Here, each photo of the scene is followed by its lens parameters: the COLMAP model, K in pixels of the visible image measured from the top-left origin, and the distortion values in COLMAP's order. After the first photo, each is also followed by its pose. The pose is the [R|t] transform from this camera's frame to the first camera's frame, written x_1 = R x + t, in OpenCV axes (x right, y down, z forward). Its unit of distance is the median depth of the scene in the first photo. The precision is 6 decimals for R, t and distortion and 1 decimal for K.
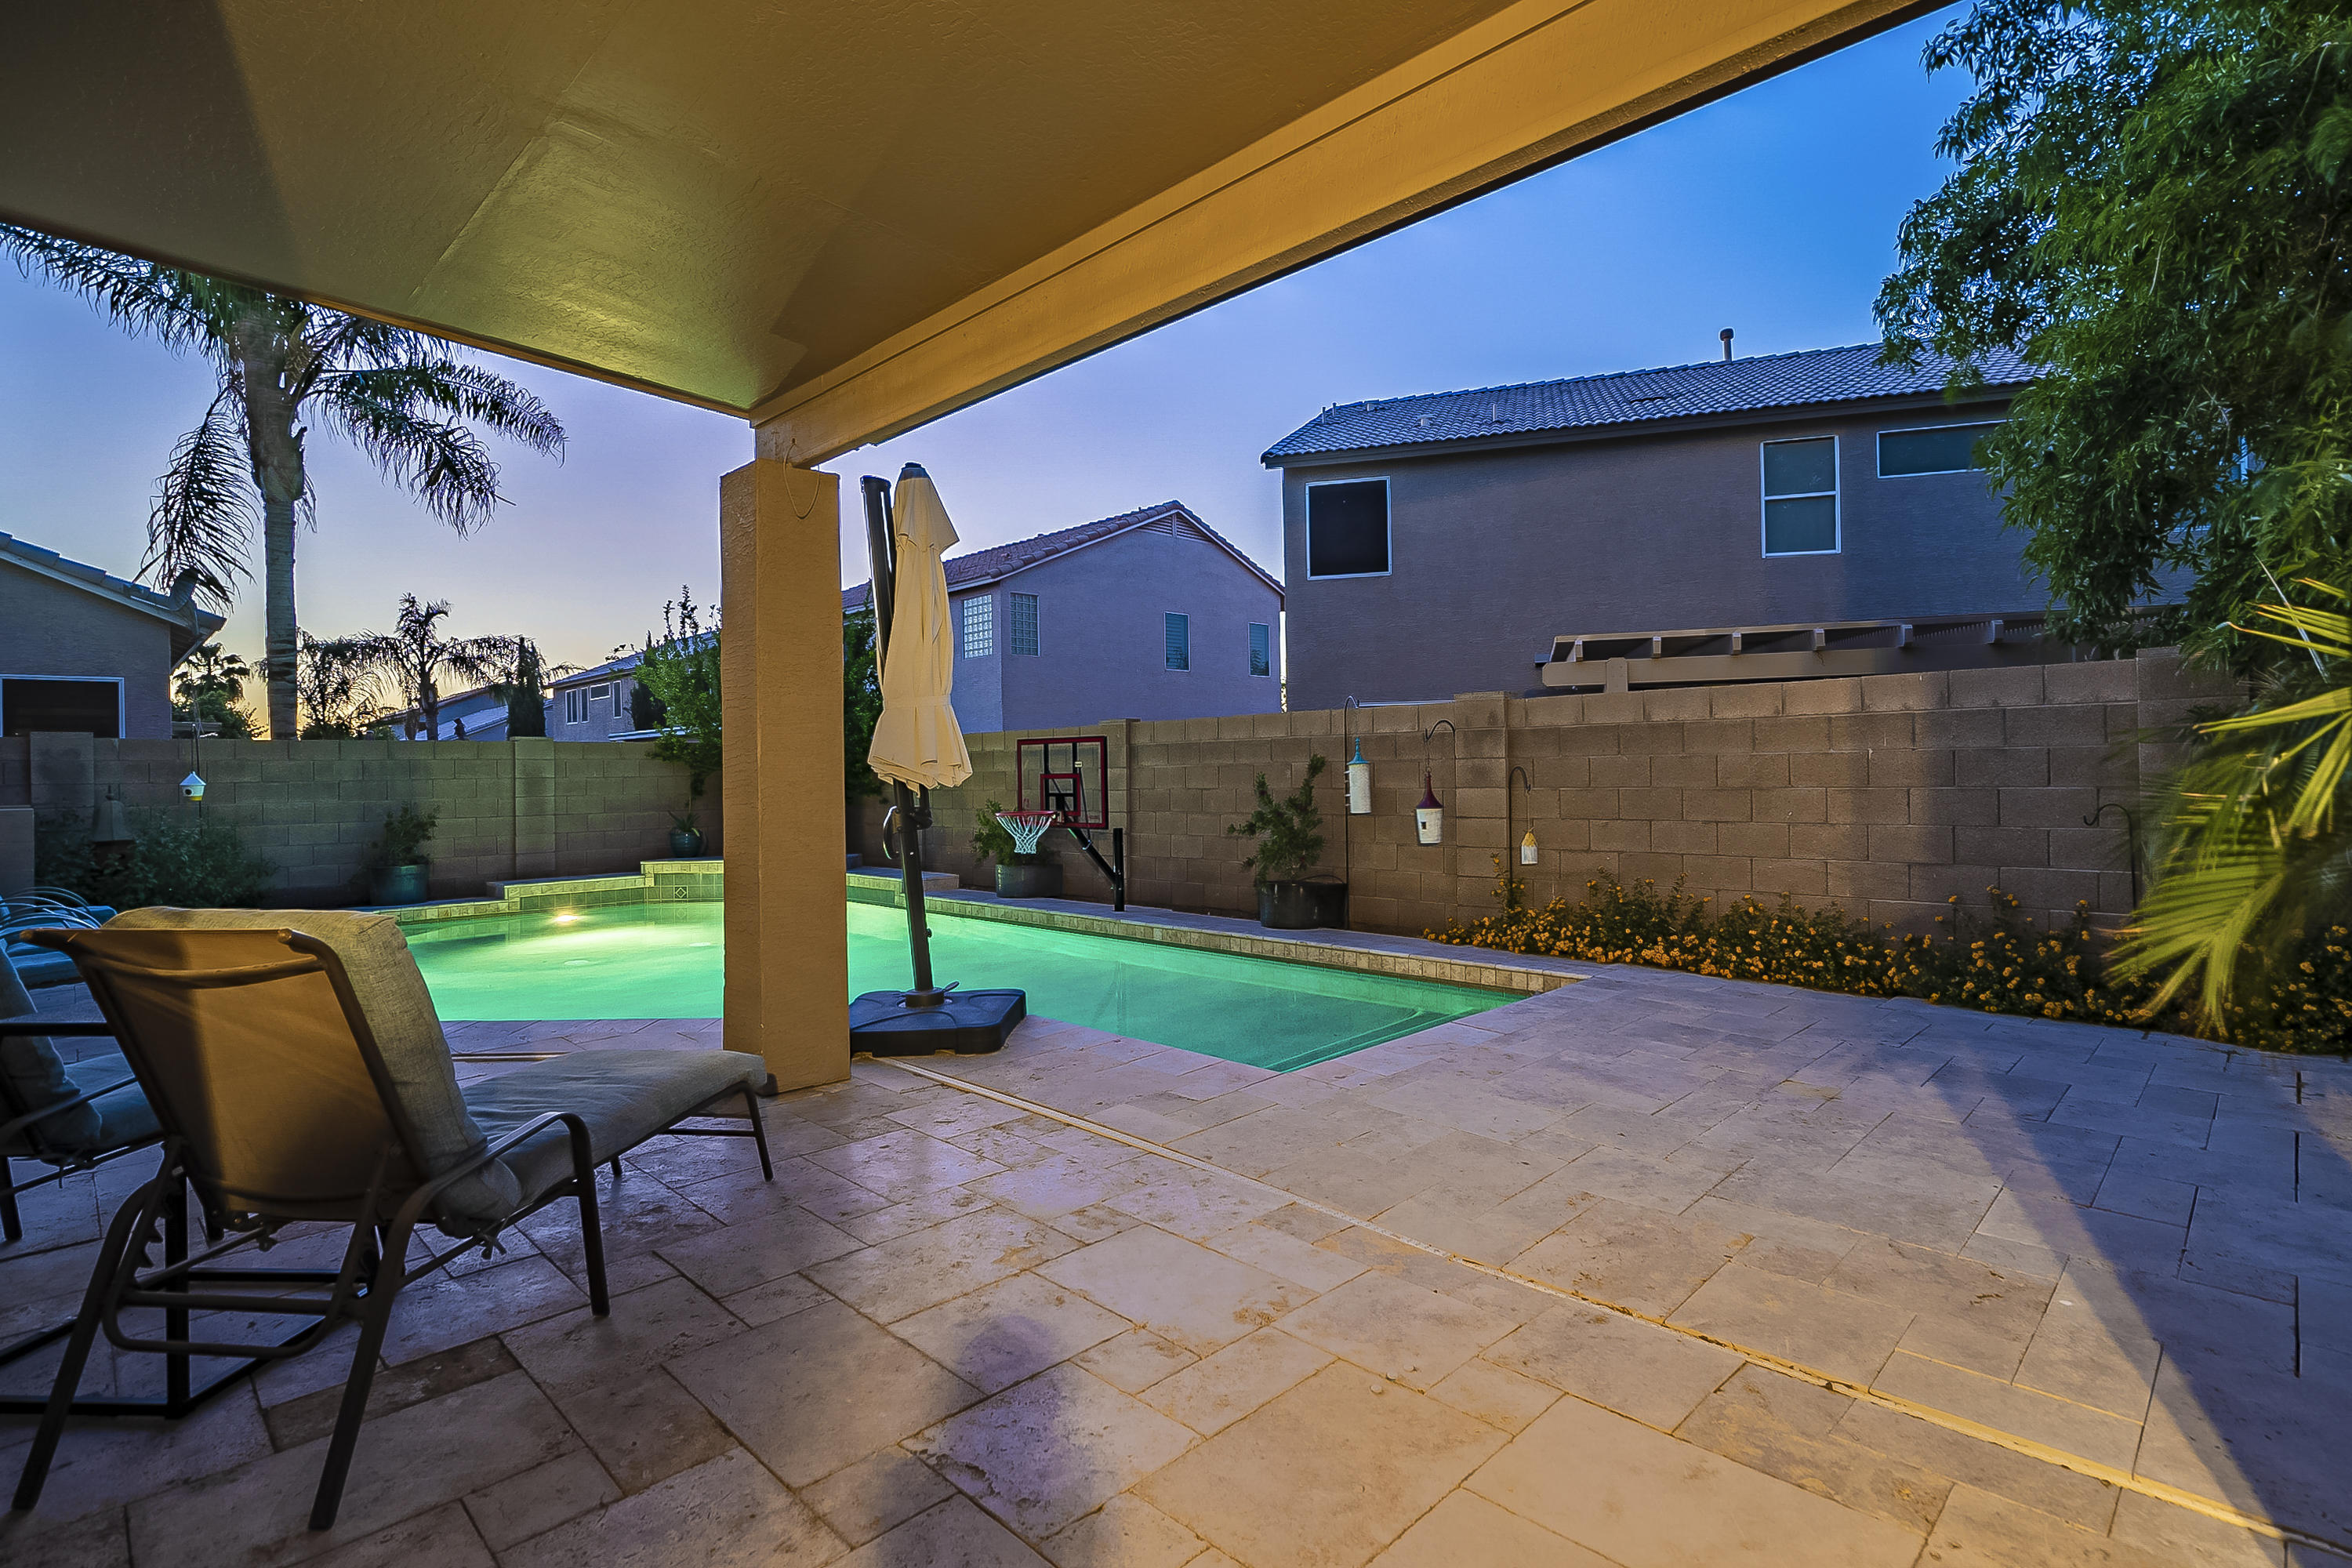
lens RADIAL K [[1081.6, 0, 1152.6], [0, 1081.6, 778.9], [0, 0, 1]] dist [-0.001377, -0.000010]
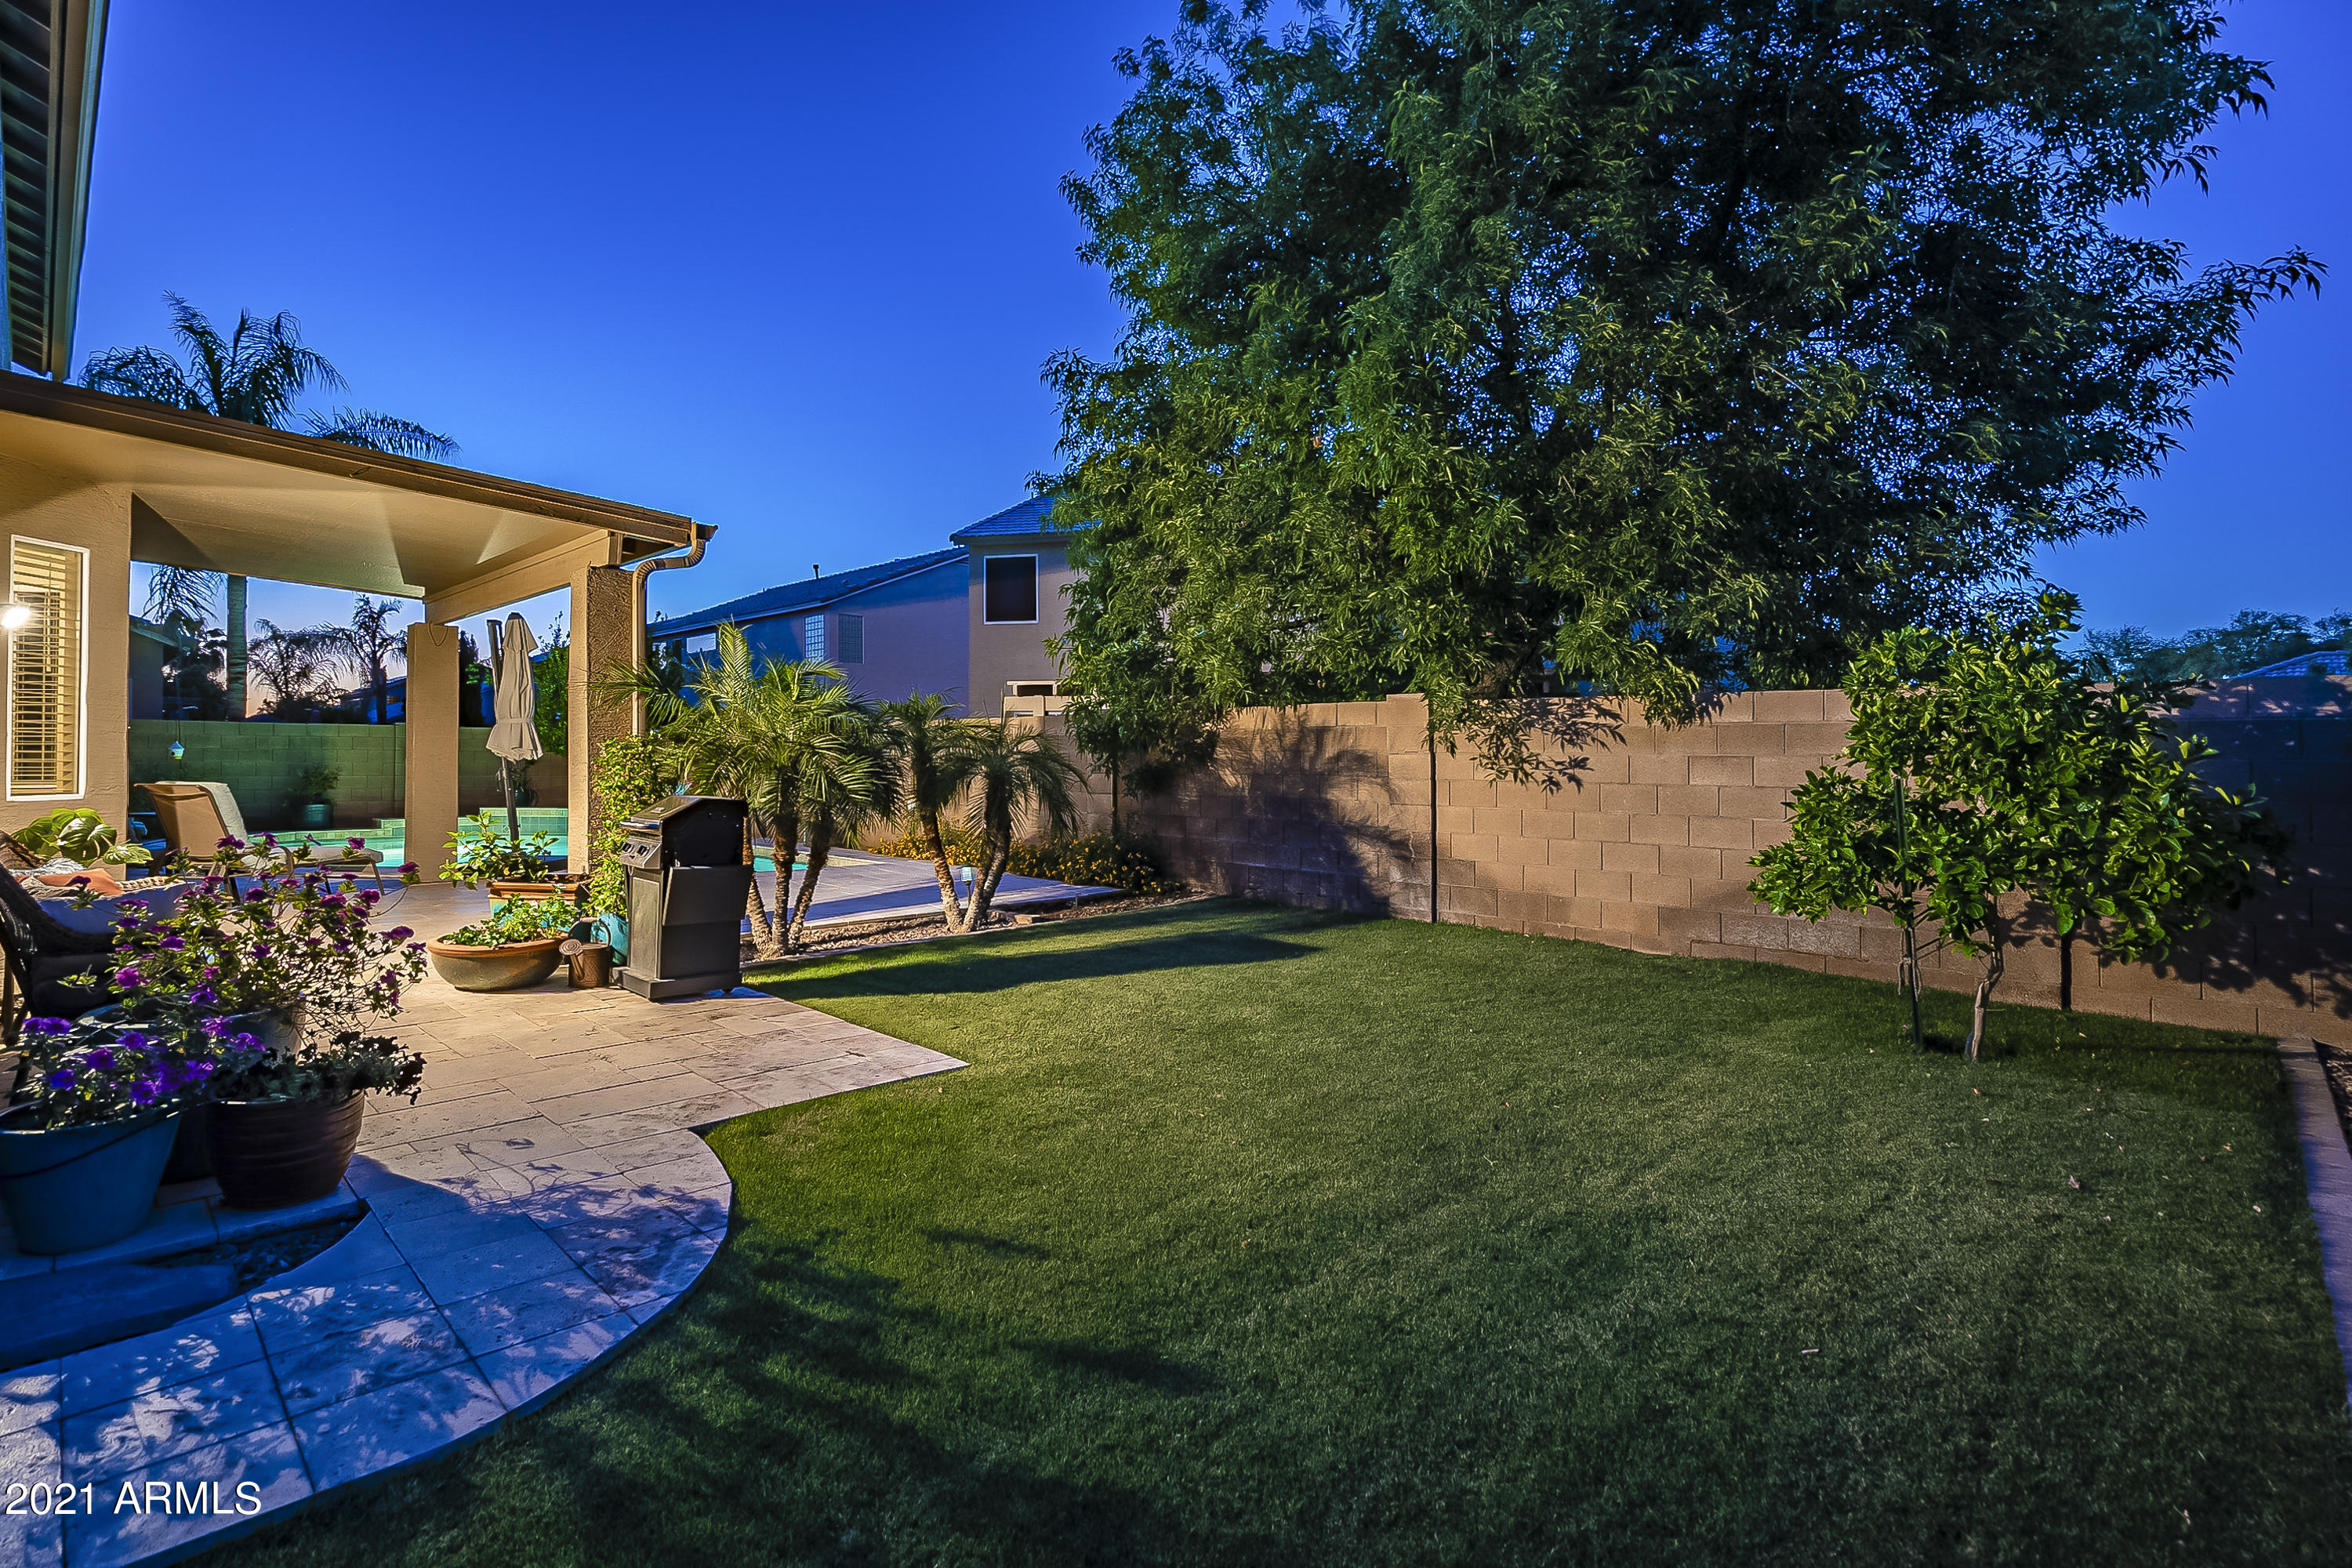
lens RADIAL K [[1081.6, 0, 1199.2], [0, 1081.6, 773.4], [0, 0, 1]] dist [-0.001377, -0.000010]
pose [[0.999218, 0.023164, 0.032059, 0.232334], [-0.023445, 0.999690, 0.008417, -0.003468], [-0.031854, -0.009162, 0.999451, -0.261283]]
